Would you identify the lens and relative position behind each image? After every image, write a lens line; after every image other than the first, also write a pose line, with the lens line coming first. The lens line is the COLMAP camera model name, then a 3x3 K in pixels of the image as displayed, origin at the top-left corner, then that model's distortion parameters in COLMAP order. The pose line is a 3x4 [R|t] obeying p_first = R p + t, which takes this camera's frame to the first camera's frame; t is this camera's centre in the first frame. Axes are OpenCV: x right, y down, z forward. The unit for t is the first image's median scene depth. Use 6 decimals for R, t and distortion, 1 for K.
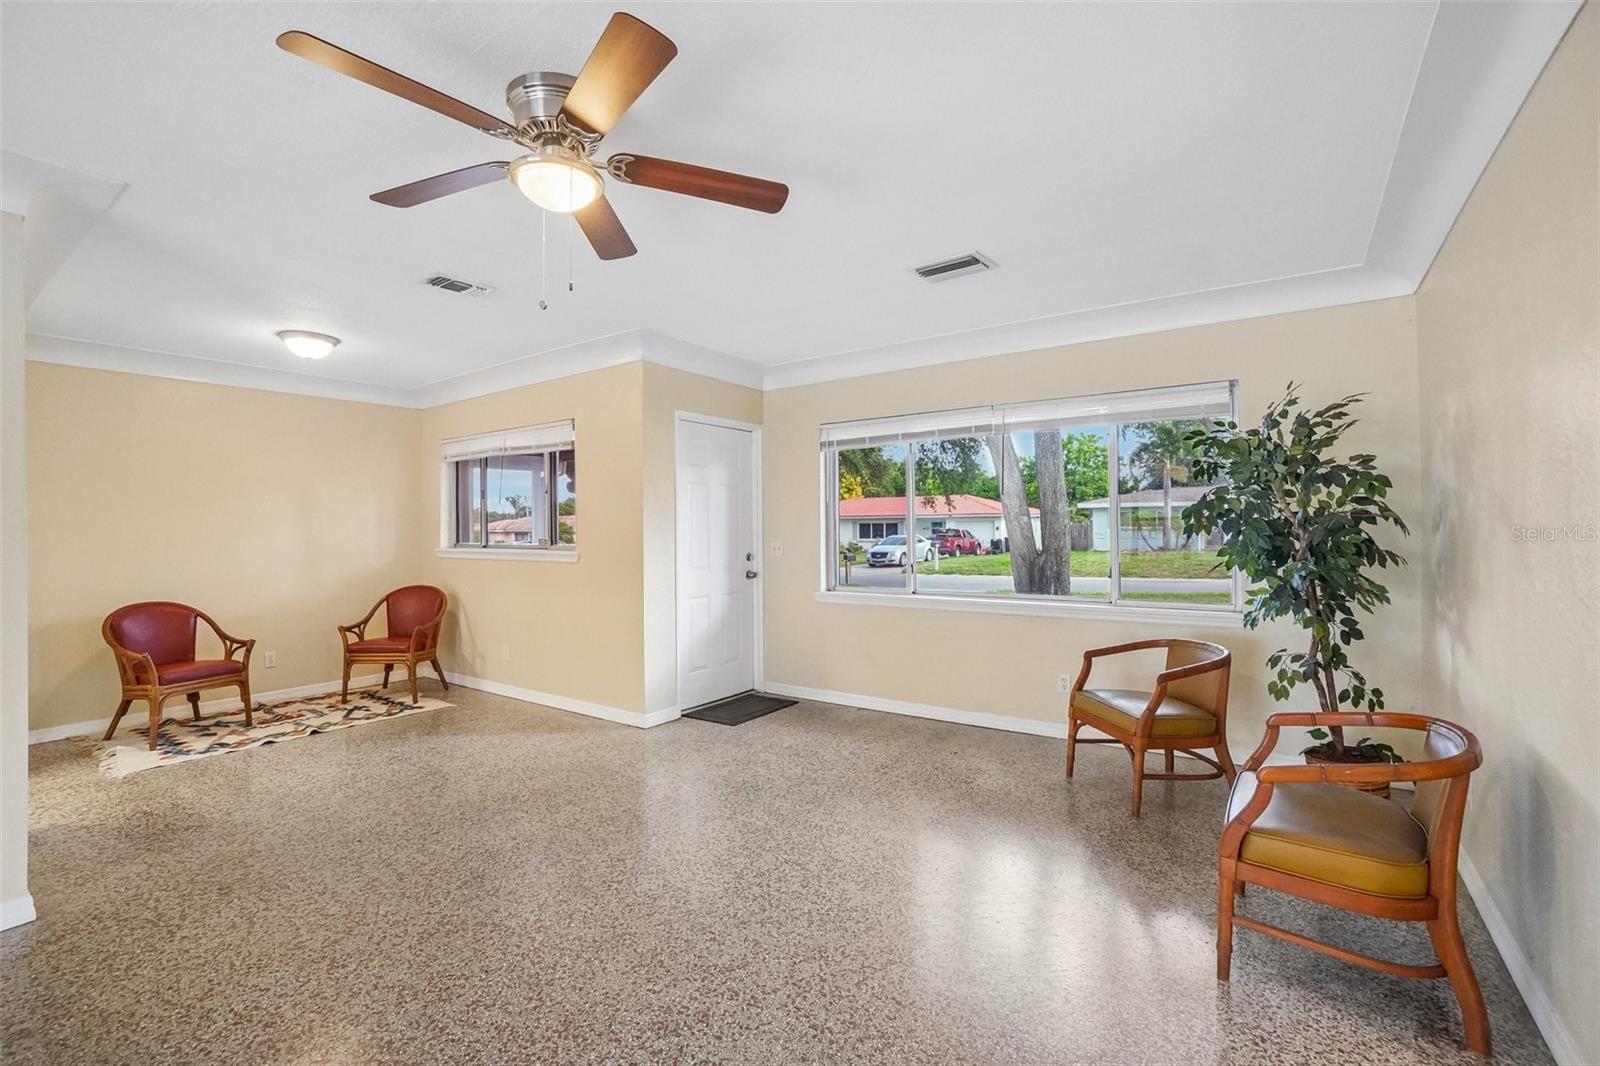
lens RADIAL K [[722.8, 0, 801.1], [0, 722.8, 526.9], [0, 0, 1]] dist [-0.047947, 0.014409]
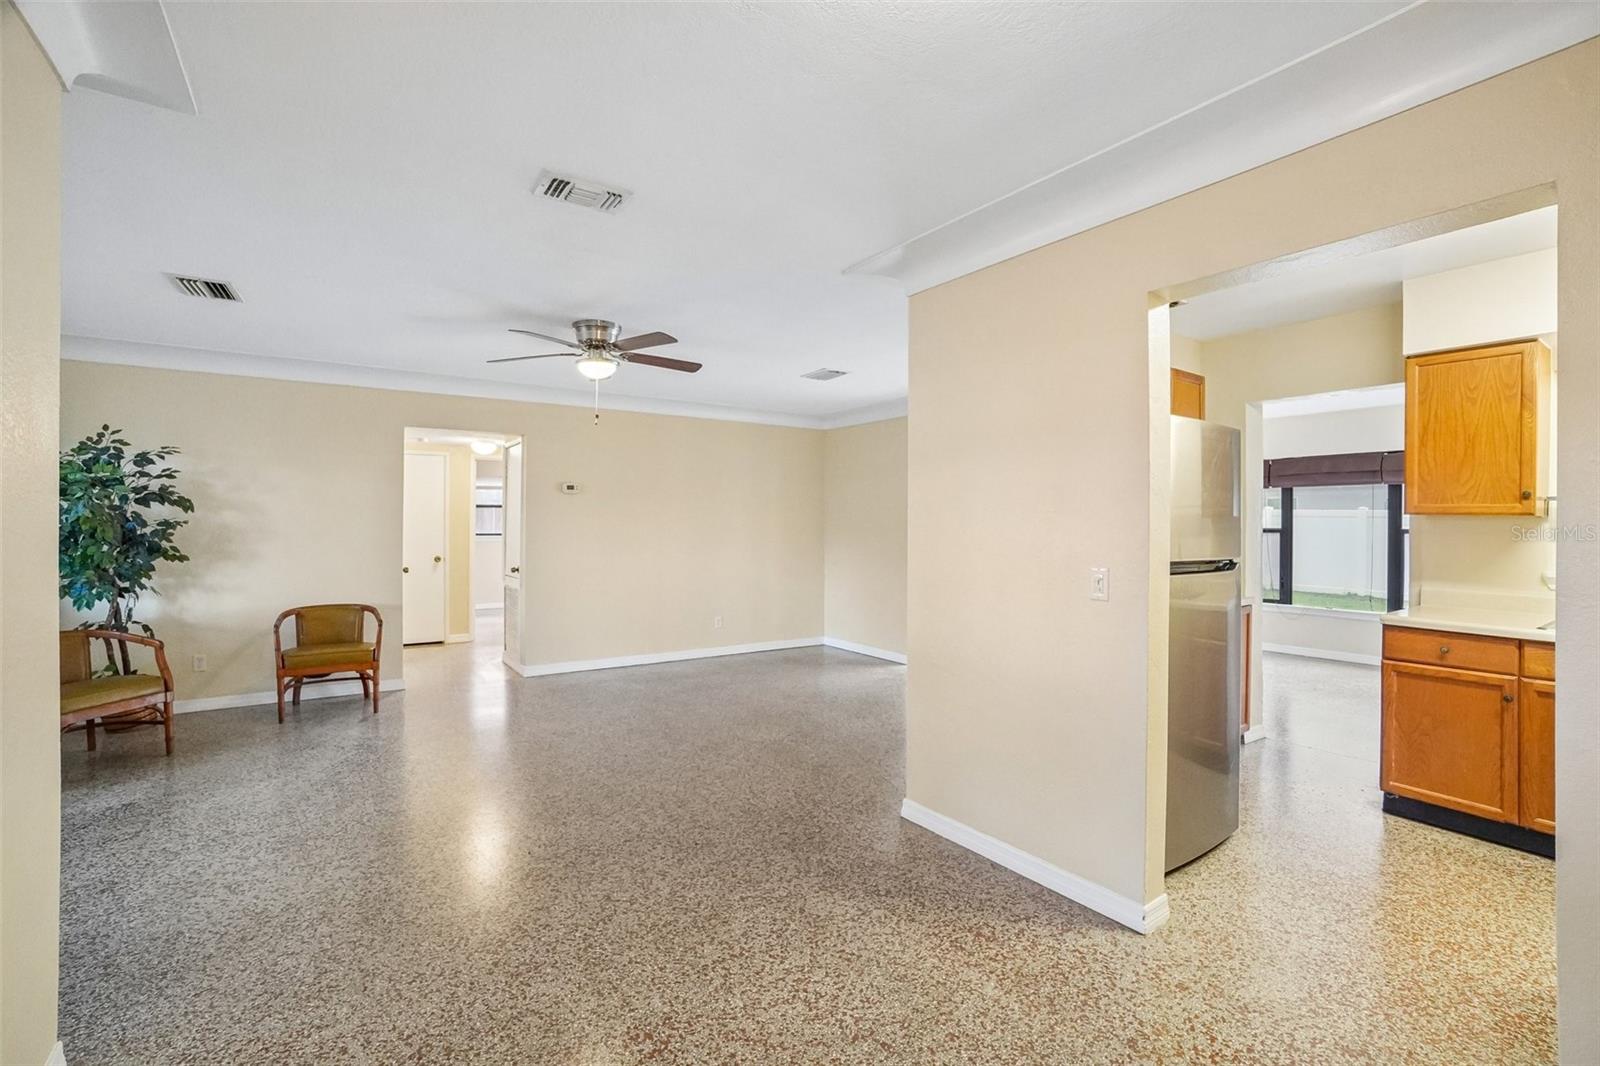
lens RADIAL K [[671.2, 0, 767.0], [0, 671.2, 532.8], [0, 0, 1]] dist [-0.032245, 0.000901]
pose [[-0.928137, 0.004155, 0.372215, -0.721002], [0.005787, 0.999978, 0.003269, 0.002656], [-0.372194, 0.005188, -0.928141, 1.235554]]
